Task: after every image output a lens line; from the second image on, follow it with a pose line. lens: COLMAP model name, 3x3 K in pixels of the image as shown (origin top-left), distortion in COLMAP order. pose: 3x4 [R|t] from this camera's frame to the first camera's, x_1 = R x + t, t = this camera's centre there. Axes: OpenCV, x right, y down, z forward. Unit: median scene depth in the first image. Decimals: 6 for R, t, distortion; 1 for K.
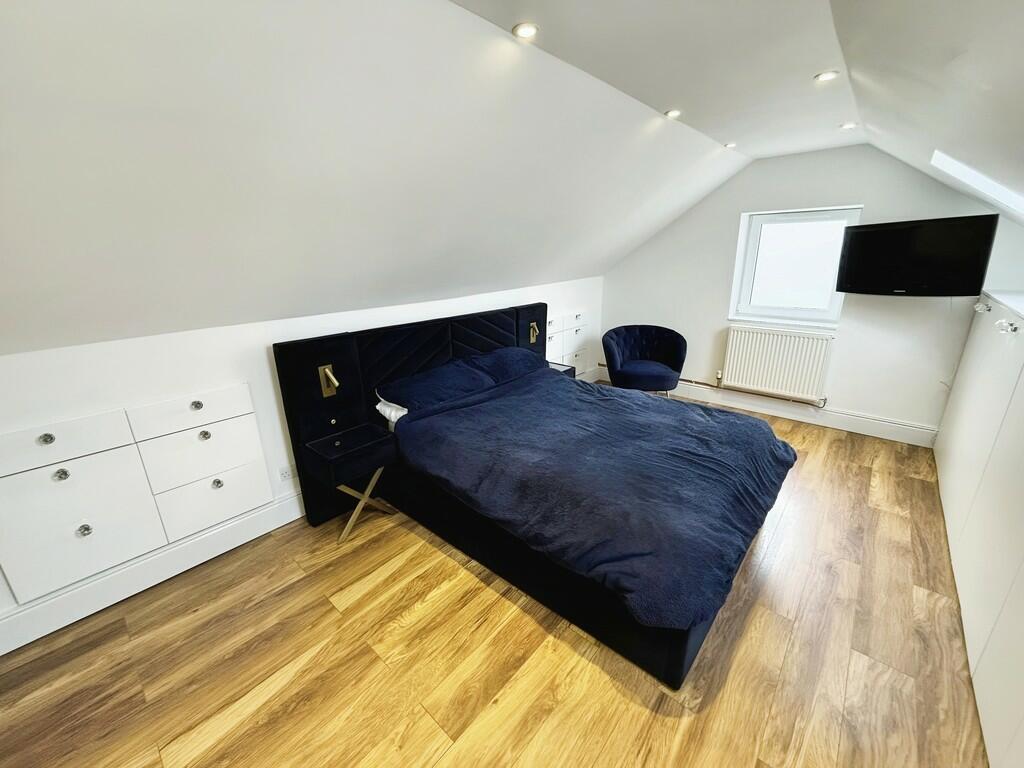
lens RADIAL K [[422.0, 0, 511.8], [0, 422.0, 381.9], [0, 0, 1]] dist [0.003903, -0.001338]
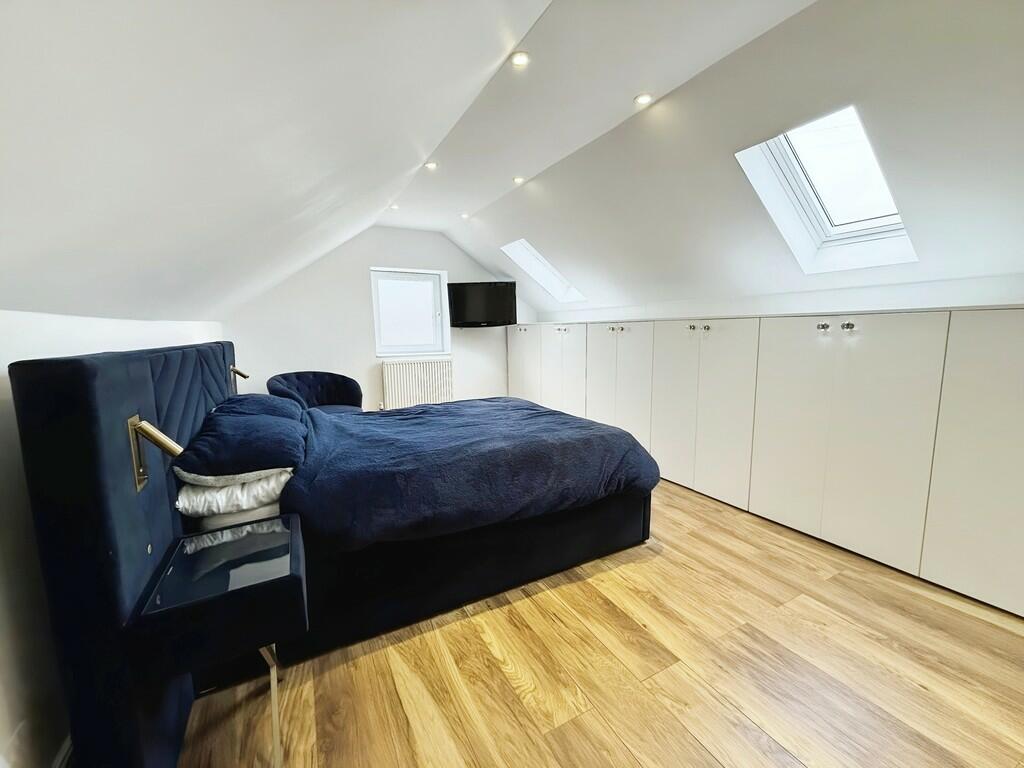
lens RADIAL K [[422.0, 0, 508.3], [0, 422.0, 389.2], [0, 0, 1]] dist [0.003903, -0.001338]
pose [[0.332022, -0.108198, 0.937046, -0.949130], [0.289256, 0.957218, 0.008036, 0.057945], [-0.897827, 0.268378, 0.349114, 0.666306]]
